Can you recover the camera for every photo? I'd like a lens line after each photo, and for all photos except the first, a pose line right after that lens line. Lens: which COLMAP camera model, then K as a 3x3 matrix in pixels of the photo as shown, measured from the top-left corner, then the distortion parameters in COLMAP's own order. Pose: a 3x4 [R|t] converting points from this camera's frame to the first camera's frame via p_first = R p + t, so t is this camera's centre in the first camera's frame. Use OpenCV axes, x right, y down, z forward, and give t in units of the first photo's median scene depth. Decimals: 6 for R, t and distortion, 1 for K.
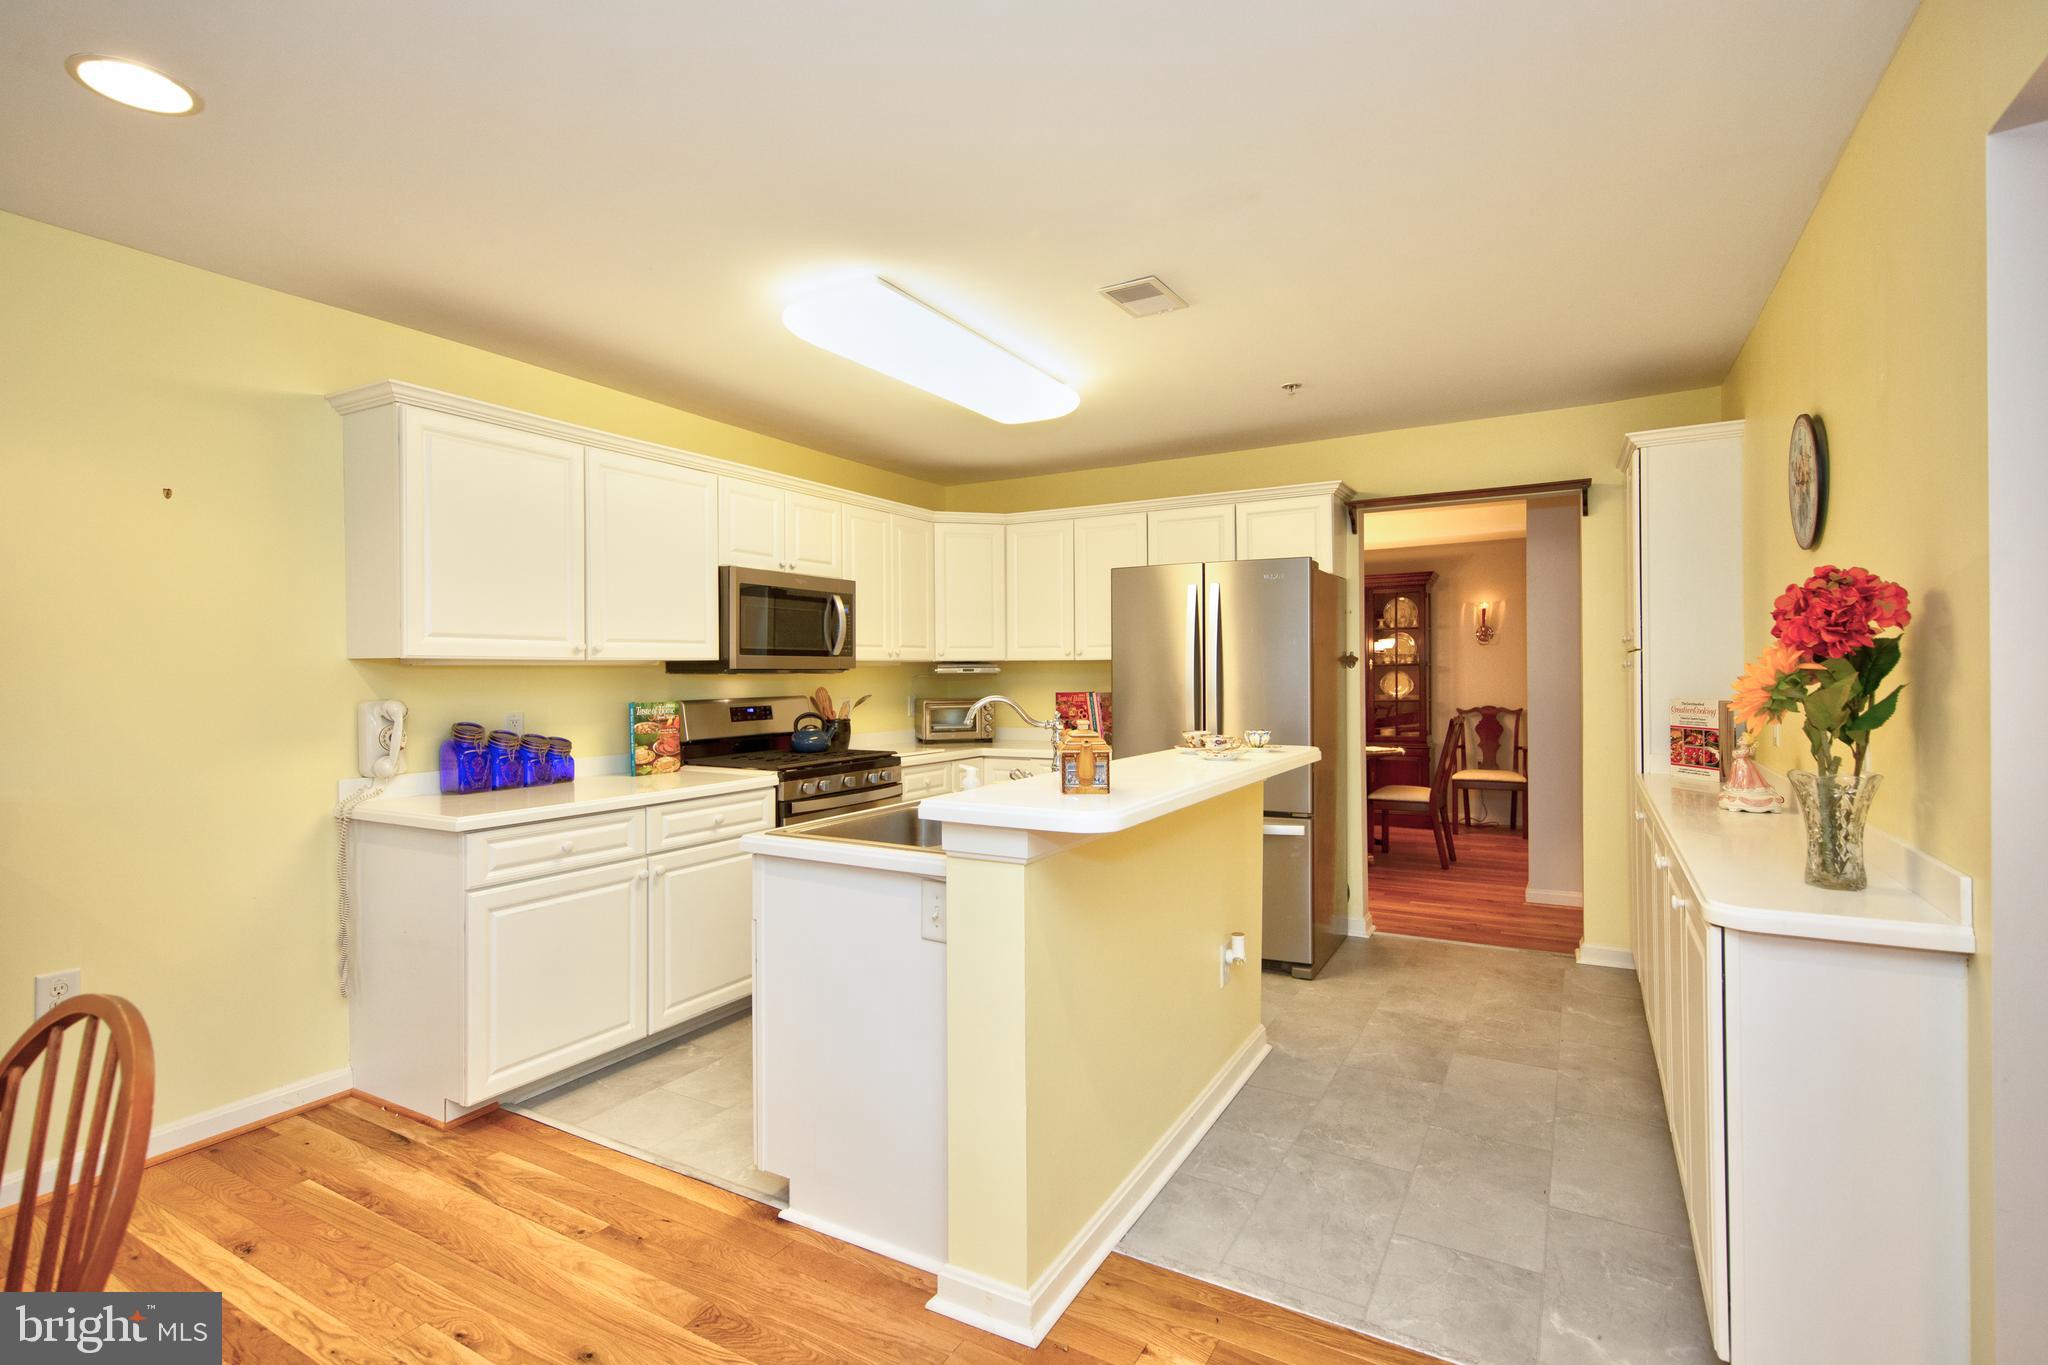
lens RADIAL K [[966.1, 0, 1019.7], [0, 966.1, 666.8], [0, 0, 1]] dist [0.020081, -0.001060]
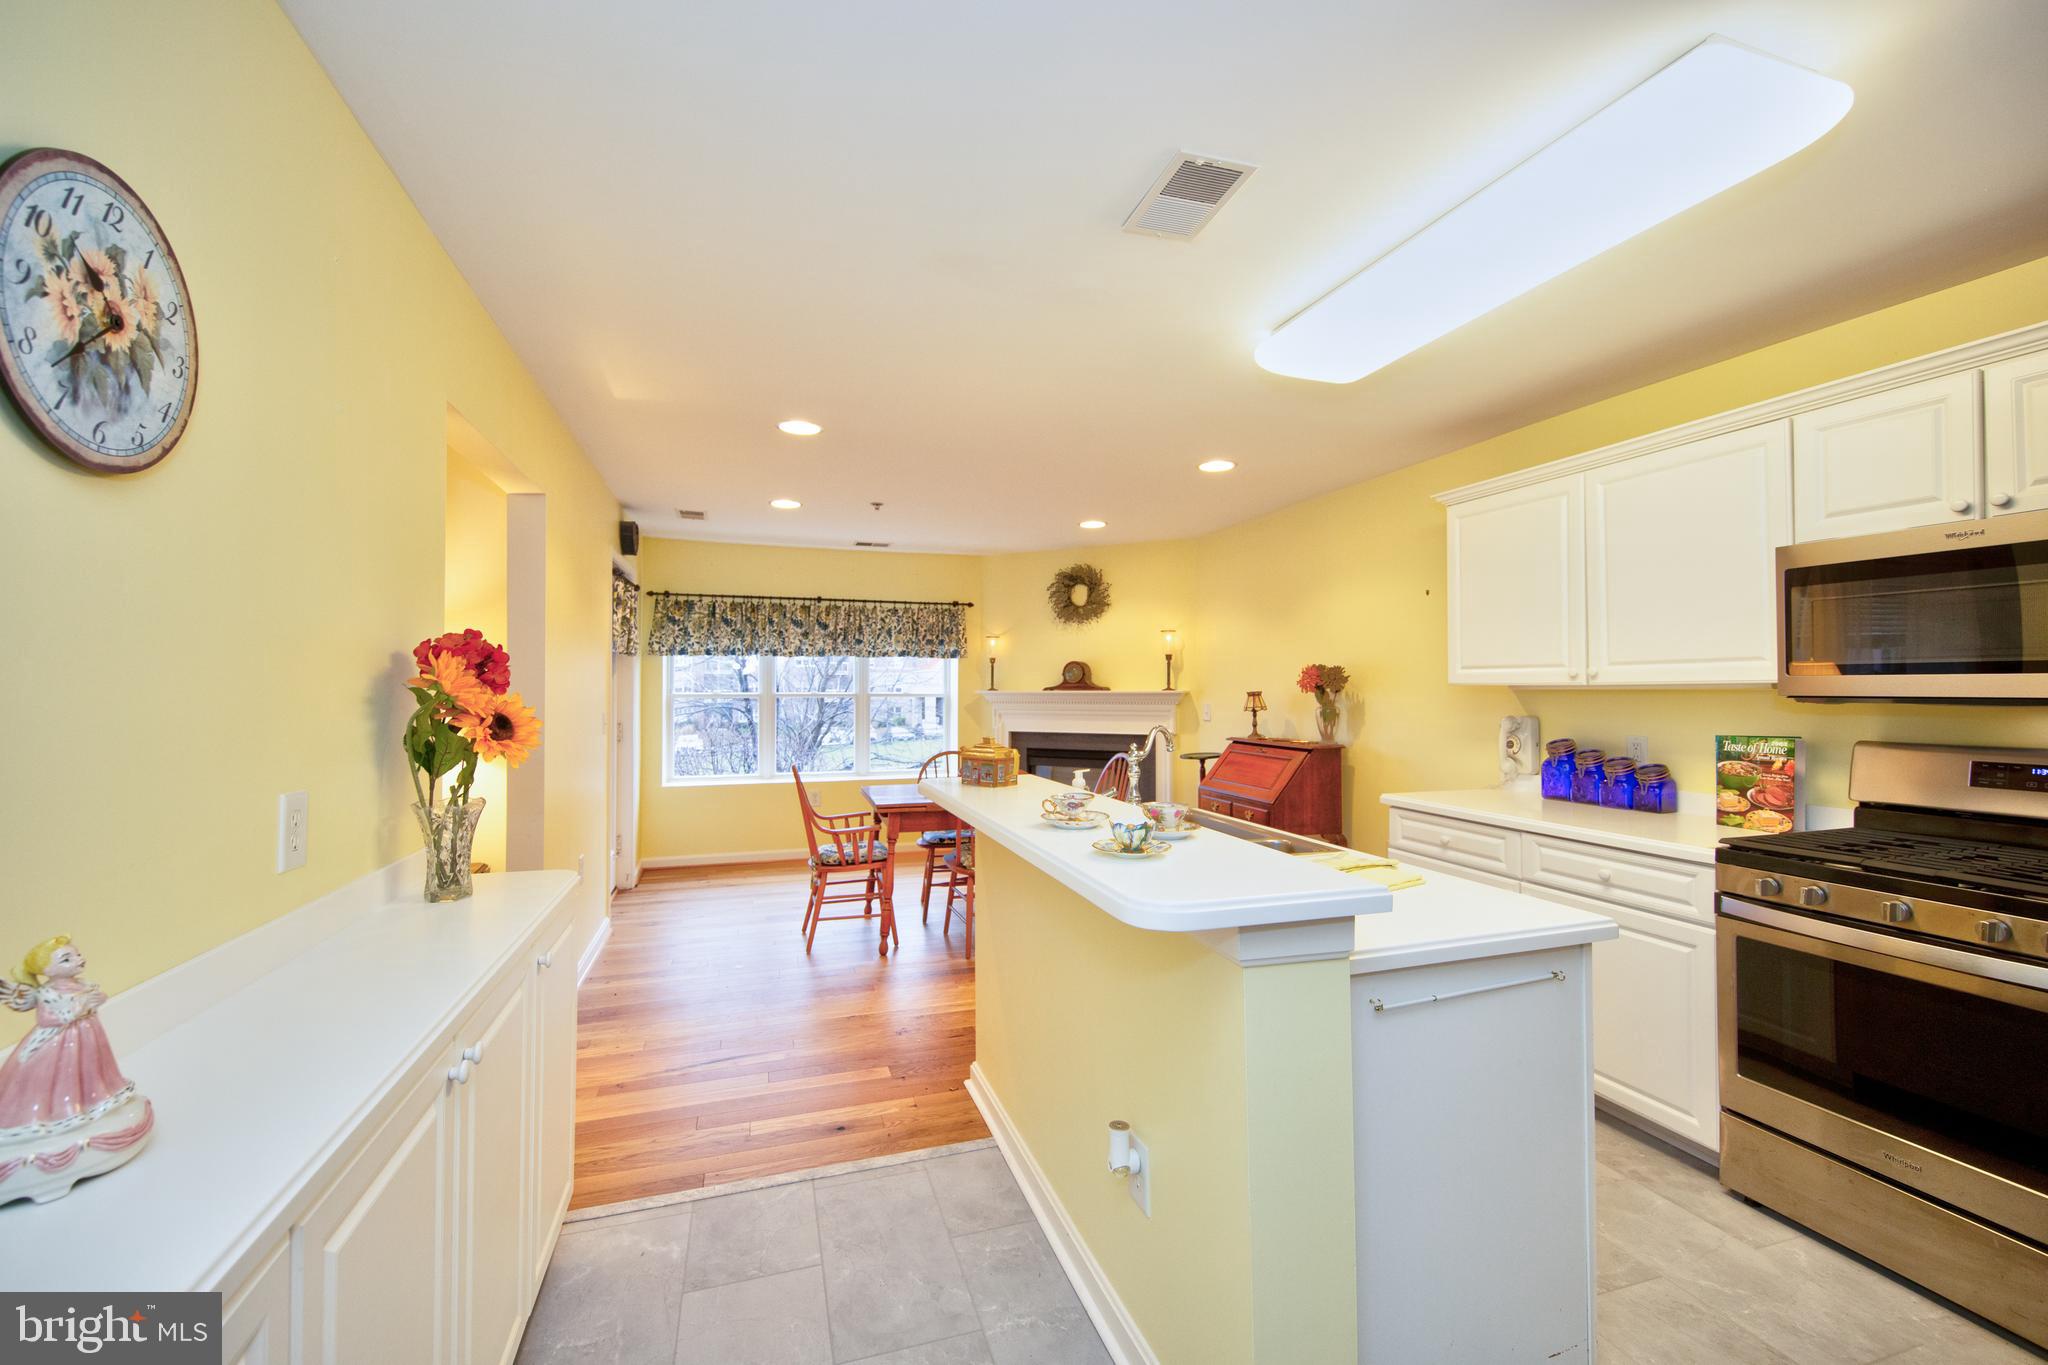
lens RADIAL K [[845.0, 0, 1028.7], [0, 845.0, 680.7], [0, 0, 1]] dist [0.002423, -0.000076]
pose [[-0.670804, 0.001912, -0.741632, 0.500977], [0.010080, 0.999928, -0.006540, -0.009911], [0.741566, -0.011863, -0.670775, 0.989024]]
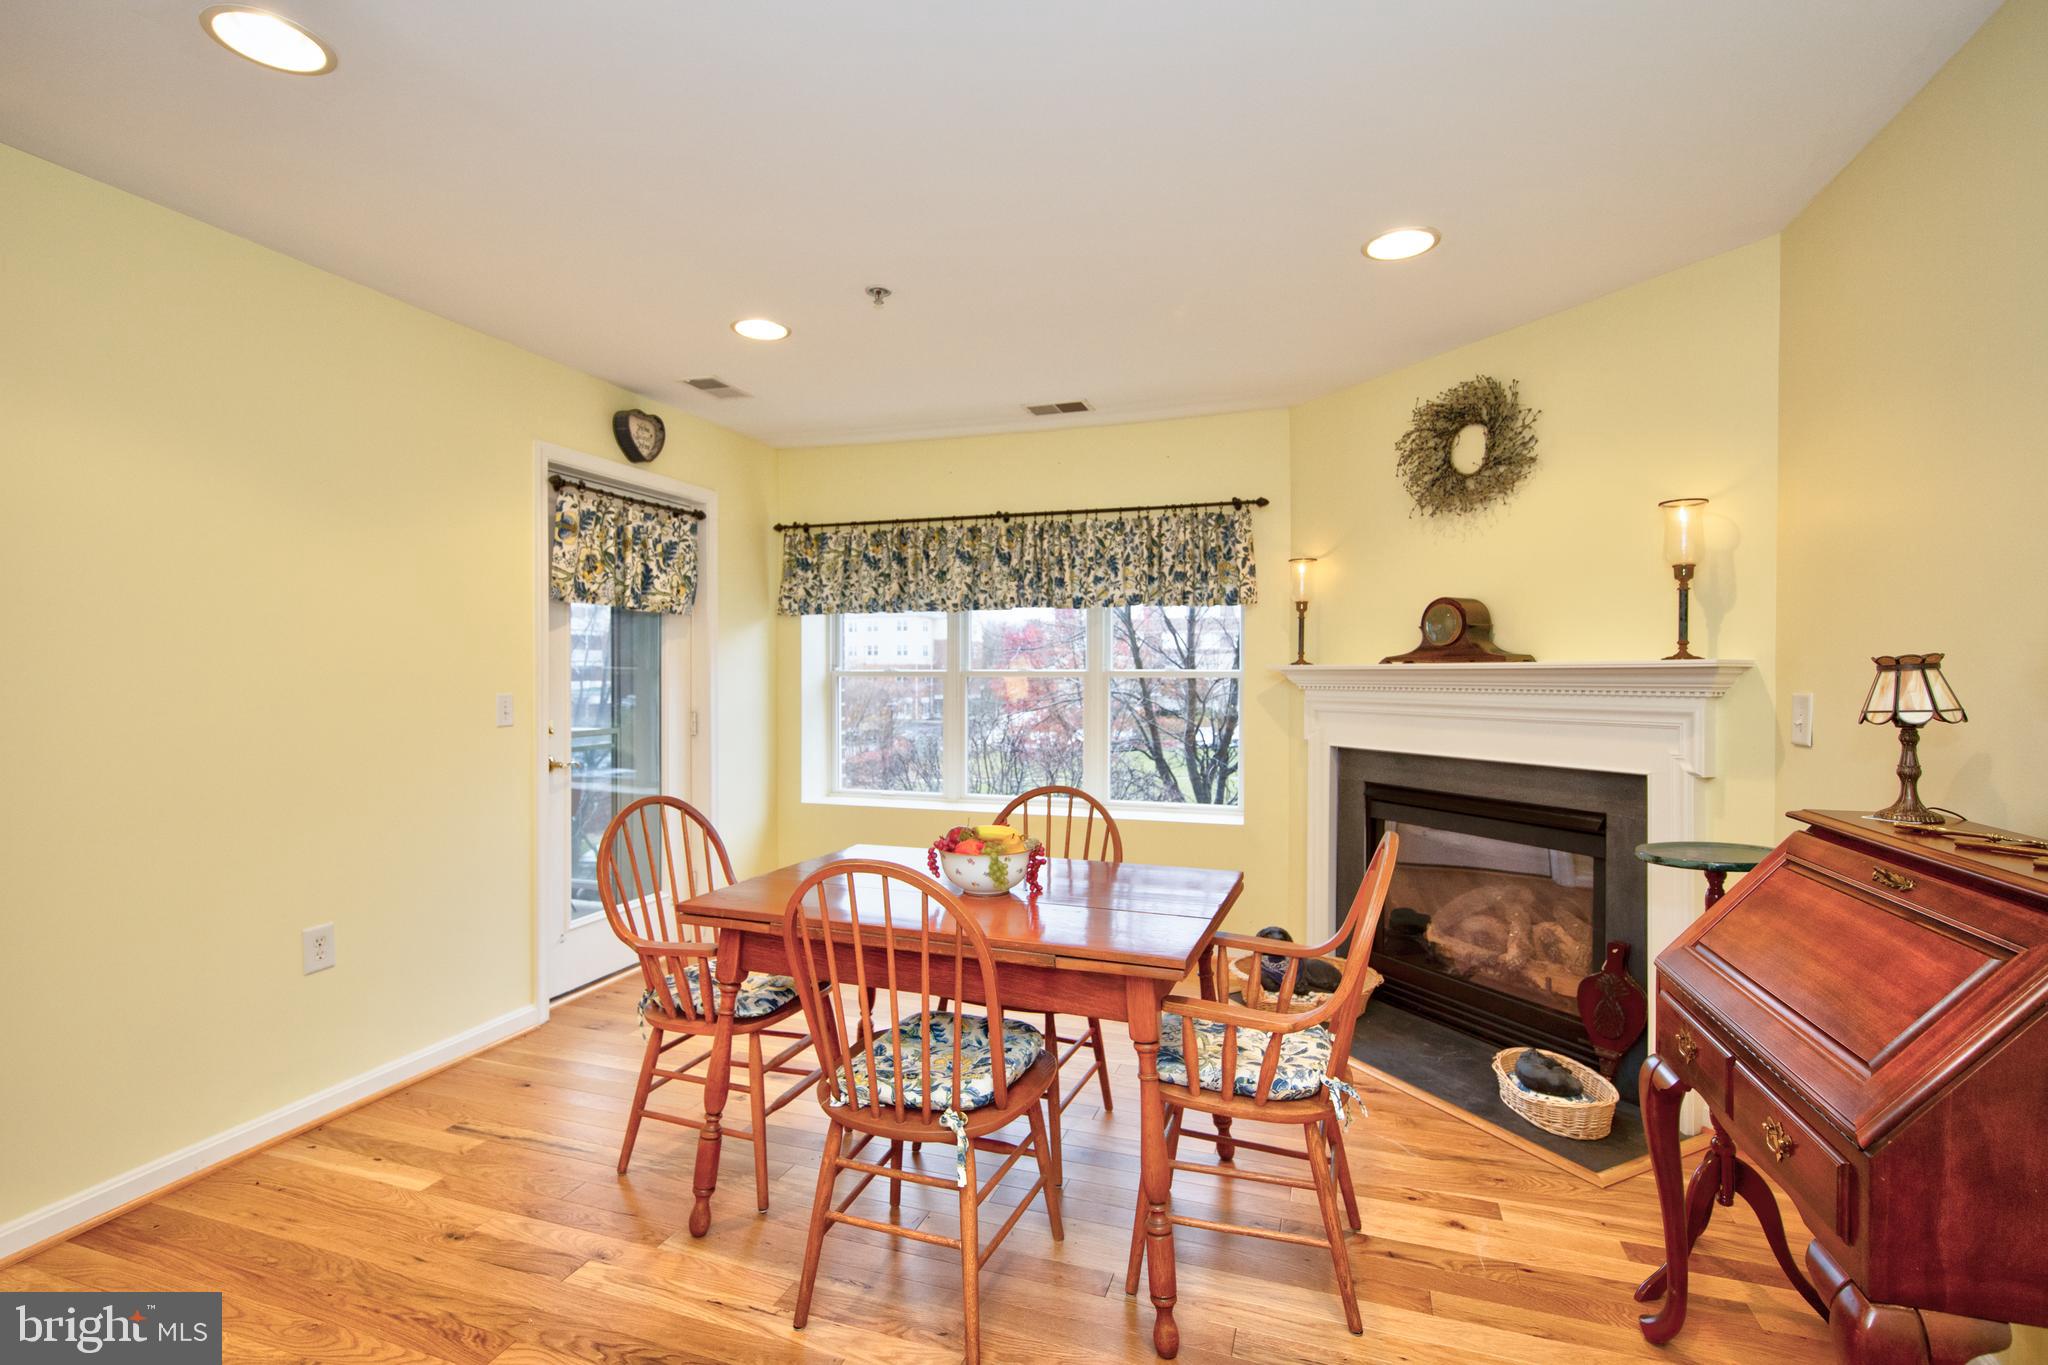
lens RADIAL K [[966.1, 0, 1011.9], [0, 966.1, 678.4], [0, 0, 1]] dist [0.020081, -0.001060]
pose [[-0.983130, 0.009598, -0.182654, -0.235310], [0.009467, 0.999954, 0.001592, 0.007551], [0.182660, -0.000164, -0.983176, 0.720740]]
